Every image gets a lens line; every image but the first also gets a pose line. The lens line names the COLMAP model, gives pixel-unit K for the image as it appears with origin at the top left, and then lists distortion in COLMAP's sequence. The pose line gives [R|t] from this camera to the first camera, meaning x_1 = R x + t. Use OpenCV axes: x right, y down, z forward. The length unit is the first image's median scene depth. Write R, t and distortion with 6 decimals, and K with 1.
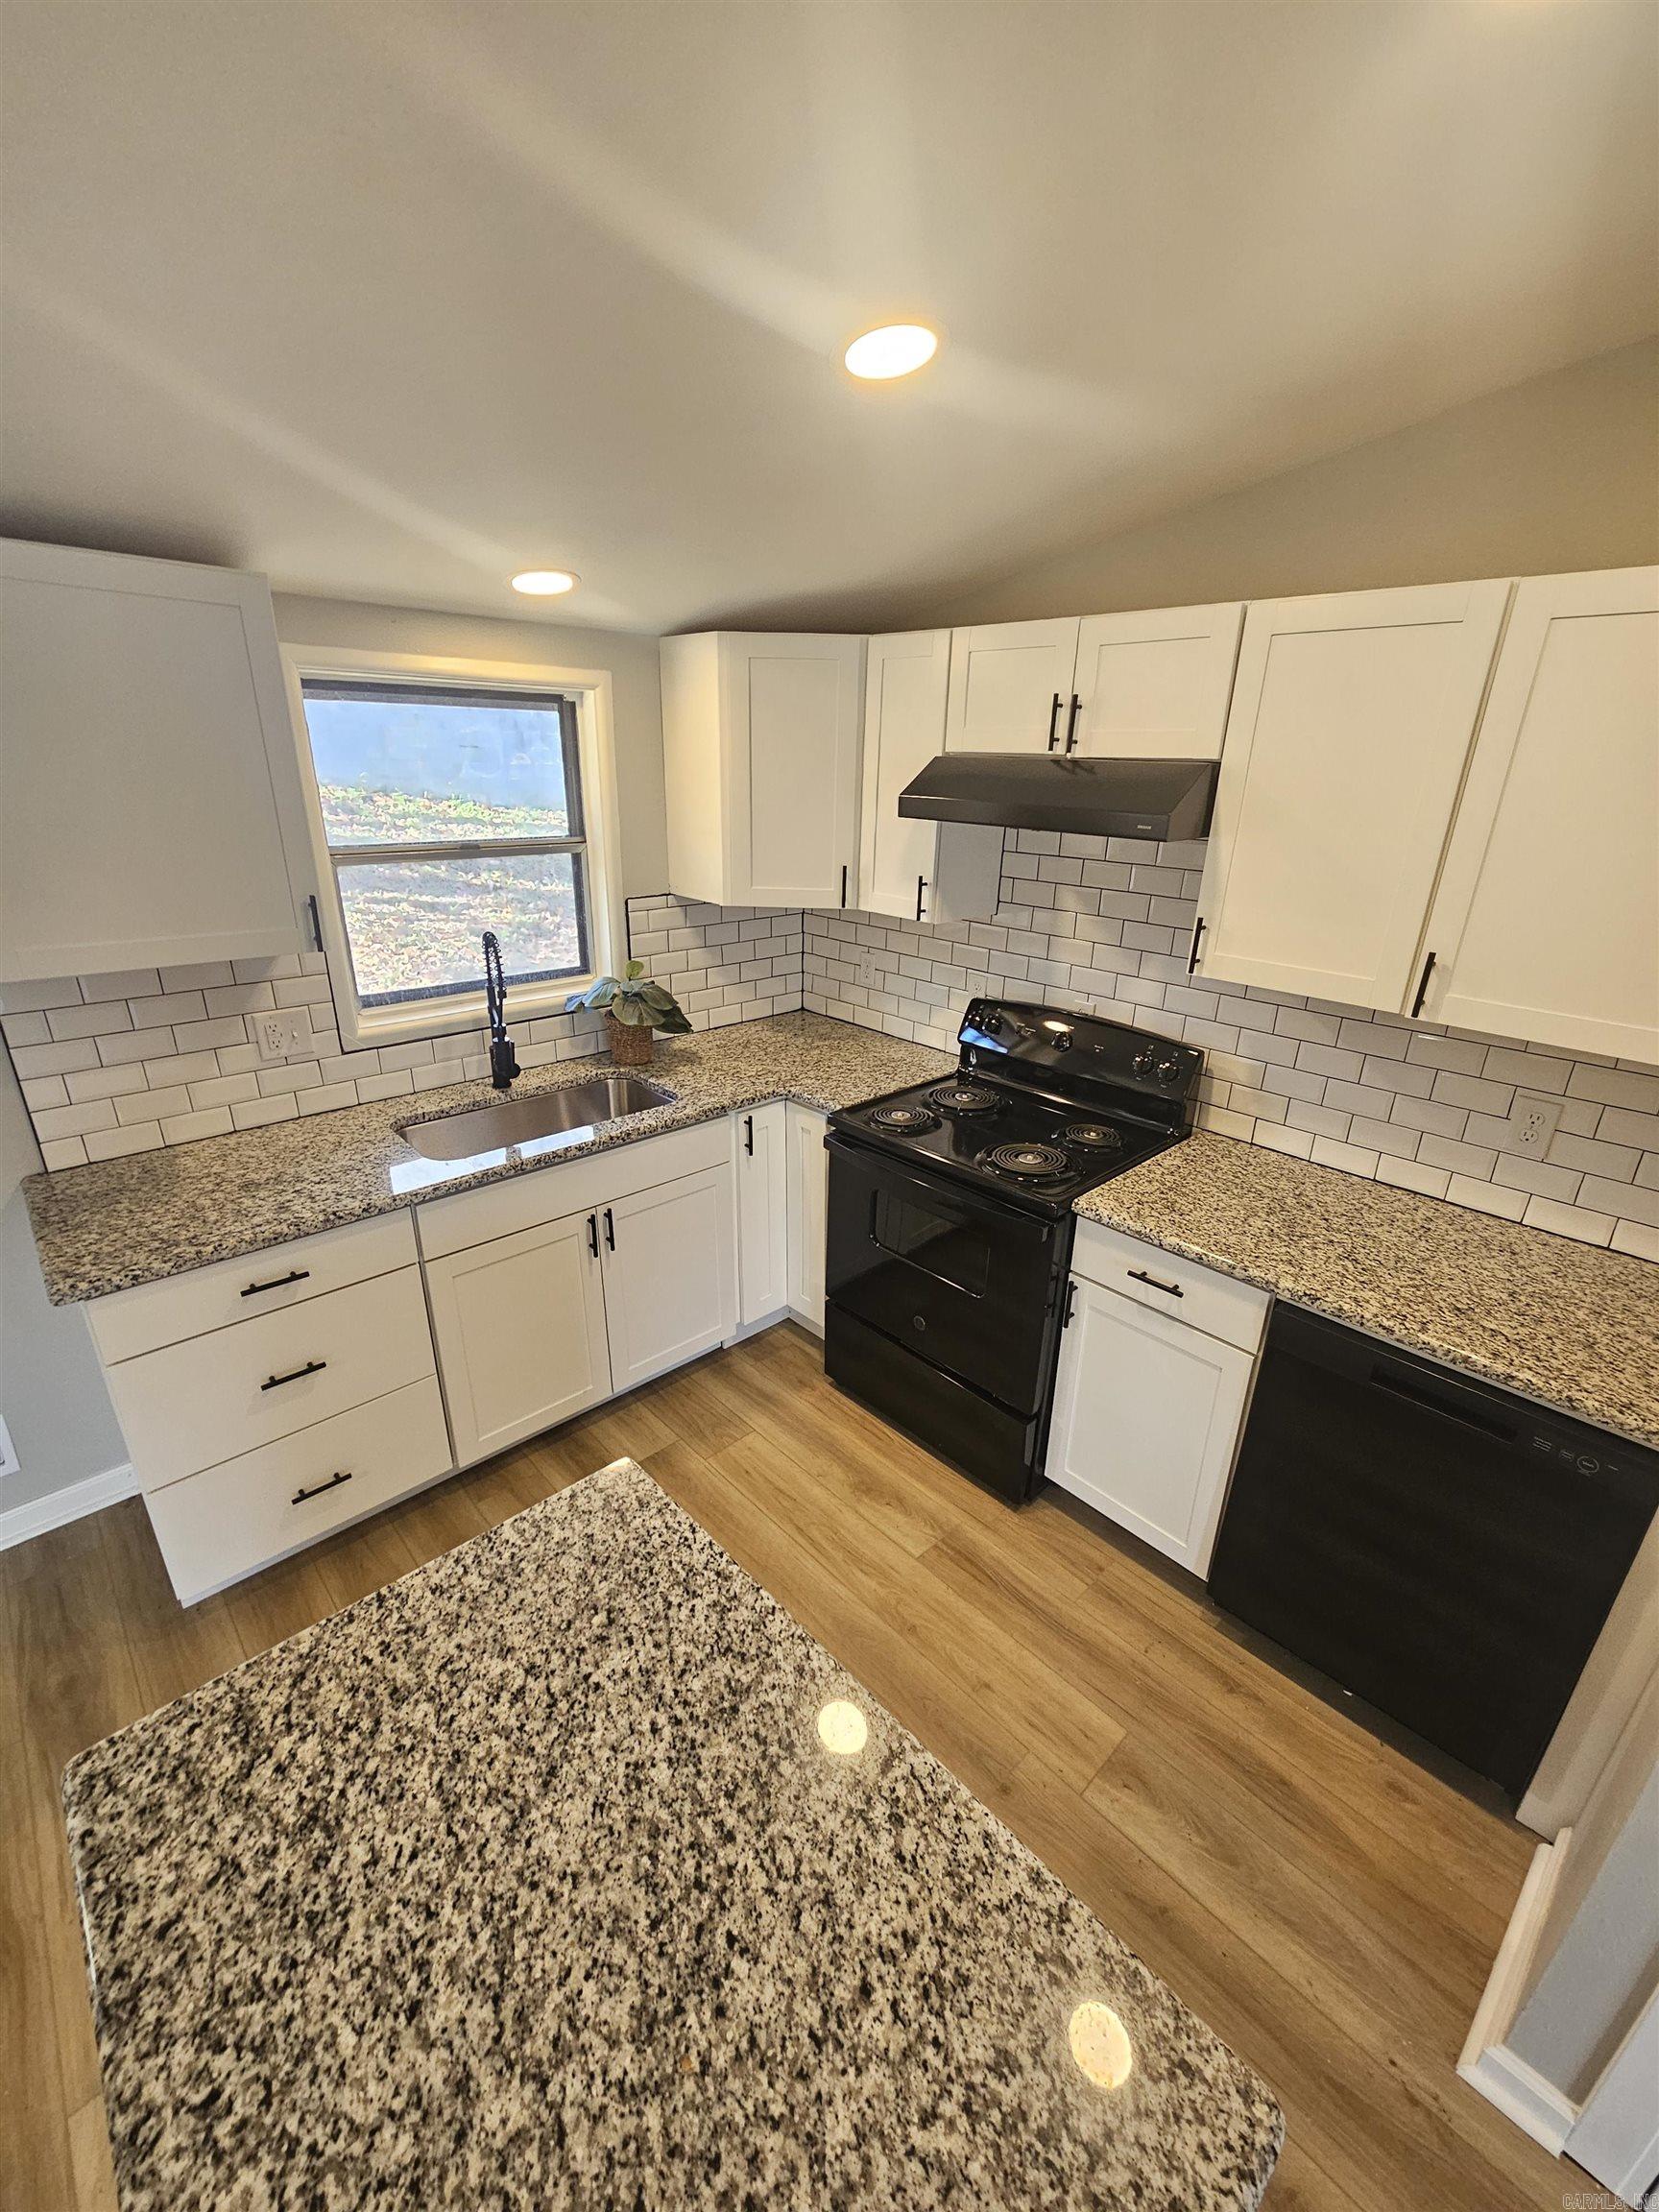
lens RADIAL K [[902.5, 0, 834.8], [0, 902.5, 1117.6], [0, 0, 1]] dist [0.000102, 0.001323]
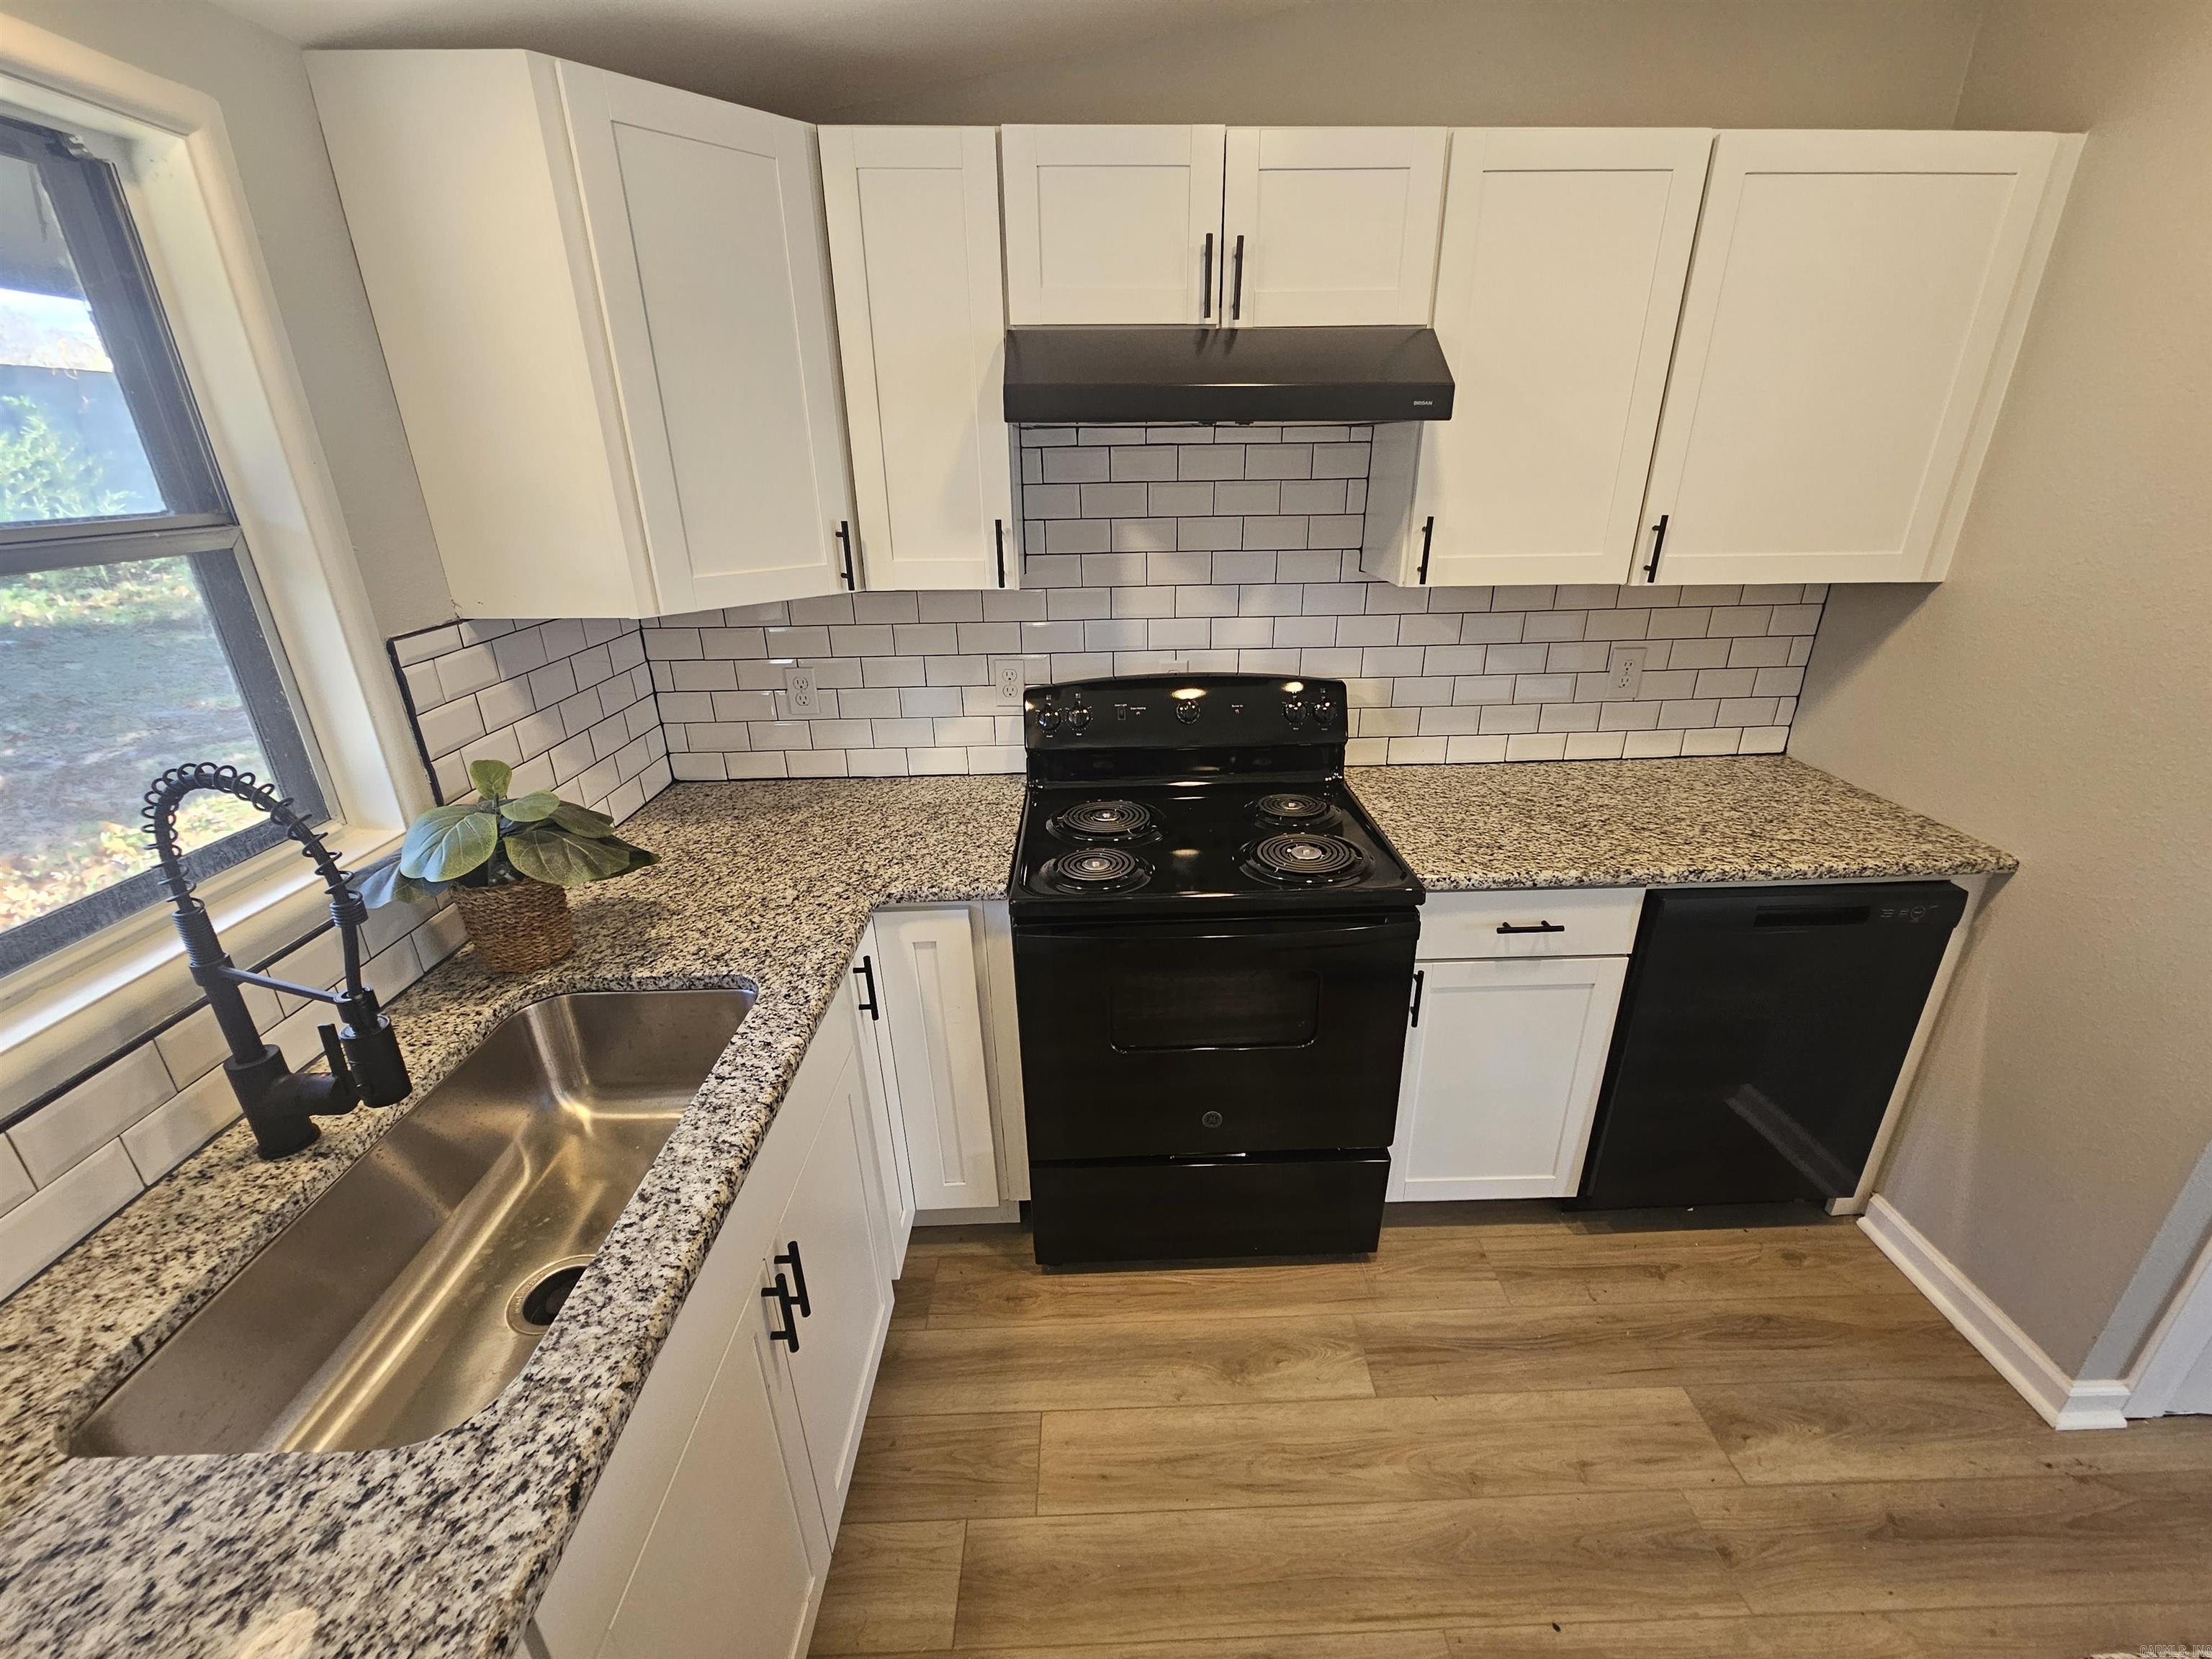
lens RADIAL K [[902.5, 0, 1113.0], [0, 902.5, 828.5], [0, 0, 1]] dist [0.000102, 0.001323]
pose [[0.669276, -0.310289, 0.675122, -0.455975], [0.300768, 0.943994, 0.135701, -0.142860], [-0.679418, 0.112234, 0.725117, 0.588182]]
